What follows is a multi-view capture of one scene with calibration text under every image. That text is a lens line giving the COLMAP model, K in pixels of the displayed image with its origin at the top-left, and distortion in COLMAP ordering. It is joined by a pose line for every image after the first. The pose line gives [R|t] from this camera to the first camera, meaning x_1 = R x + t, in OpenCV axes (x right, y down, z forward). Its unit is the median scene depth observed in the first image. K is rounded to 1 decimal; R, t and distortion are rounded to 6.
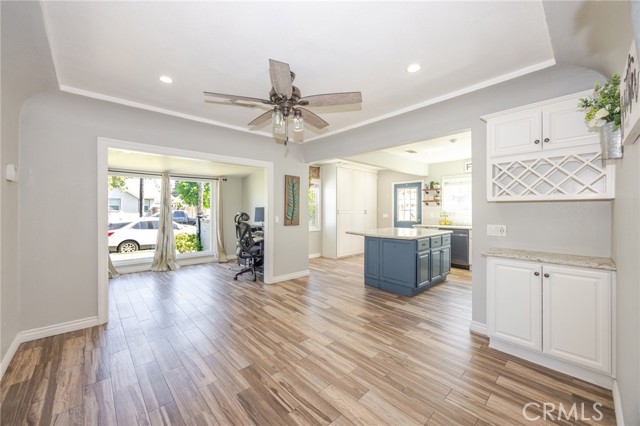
lens RADIAL K [[249.3, 0, 319.9], [0, 249.3, 208.4], [0, 0, 1]] dist [-0.003123, -0.000276]
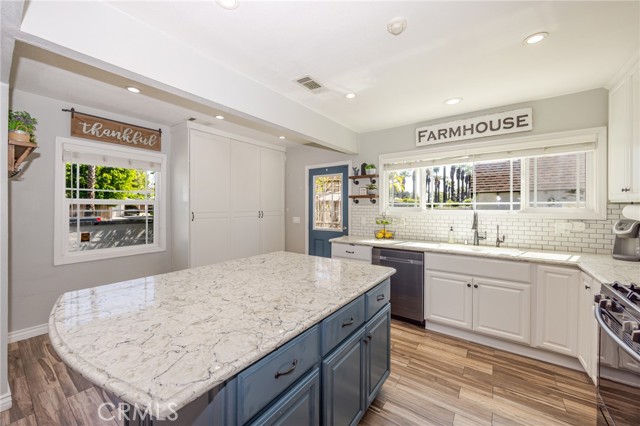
lens RADIAL K [[249.3, 0, 319.9], [0, 249.3, 208.4], [0, 0, 1]] dist [-0.003123, -0.000276]
pose [[0.983405, -0.002542, 0.181408, 0.243462], [-0.000176, 0.999888, 0.014965, -0.009796], [-0.181426, -0.014748, 0.983294, 0.444183]]
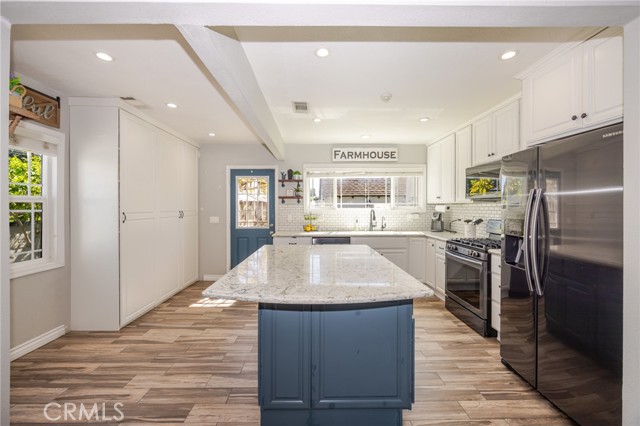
lens RADIAL K [[249.3, 0, 319.9], [0, 249.3, 208.4], [0, 0, 1]] dist [-0.003123, -0.000276]
pose [[0.669151, -0.006039, 0.743102, -0.016654], [-0.003381, 0.999932, 0.011171, -0.006291], [-0.743118, -0.009987, 0.669085, 0.476504]]
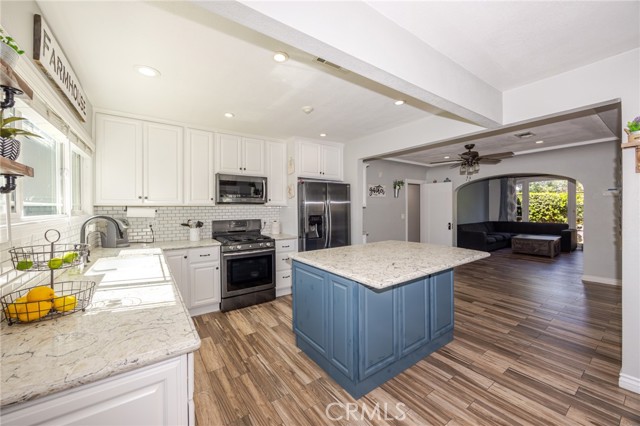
lens RADIAL K [[244.0, 0, 319.2], [0, 244.0, 207.2], [0, 0, 1]] dist [-0.000760, -0.000036]
pose [[-0.989856, 0.006054, 0.141943, 0.278079], [0.005215, 0.999967, -0.006285, -0.005014], [-0.141976, -0.005481, -0.989855, 1.099907]]
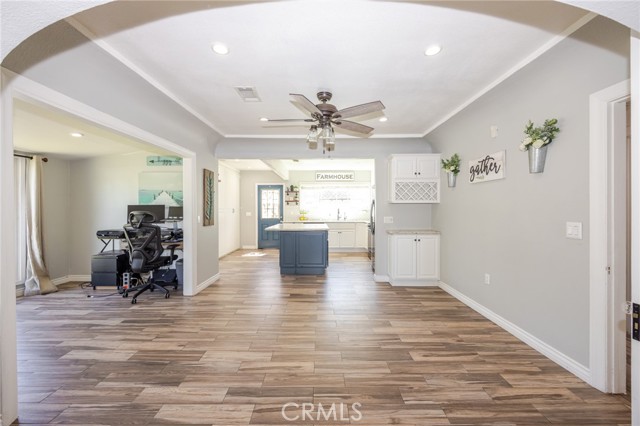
lens RADIAL K [[249.3, 0, 319.9], [0, 249.3, 208.4], [0, 0, 1]] dist [-0.003123, -0.000276]
pose [[0.678705, -0.000560, 0.734411, -0.361889], [-0.002236, 0.999994, 0.002828, 0.001950], [-0.734408, -0.003561, 0.678699, 0.069542]]
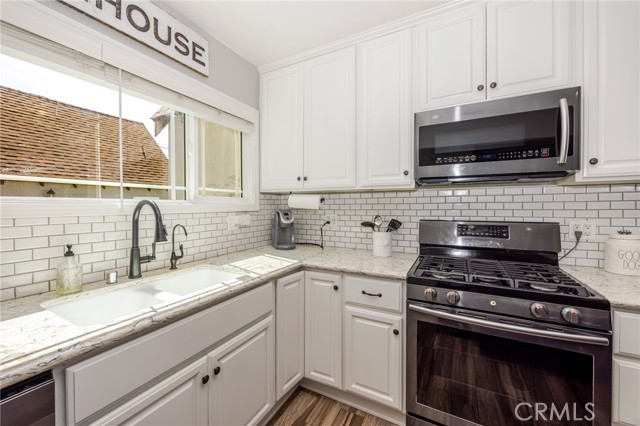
lens RADIAL K [[249.3, 0, 319.9], [0, 249.3, 208.4], [0, 0, 1]] dist [-0.003123, -0.000276]
pose [[-0.304135, -0.008148, 0.952594, 0.372764], [-0.002094, 0.999967, 0.007884, 0.006823], [-0.952627, 0.000403, -0.304142, 0.761867]]
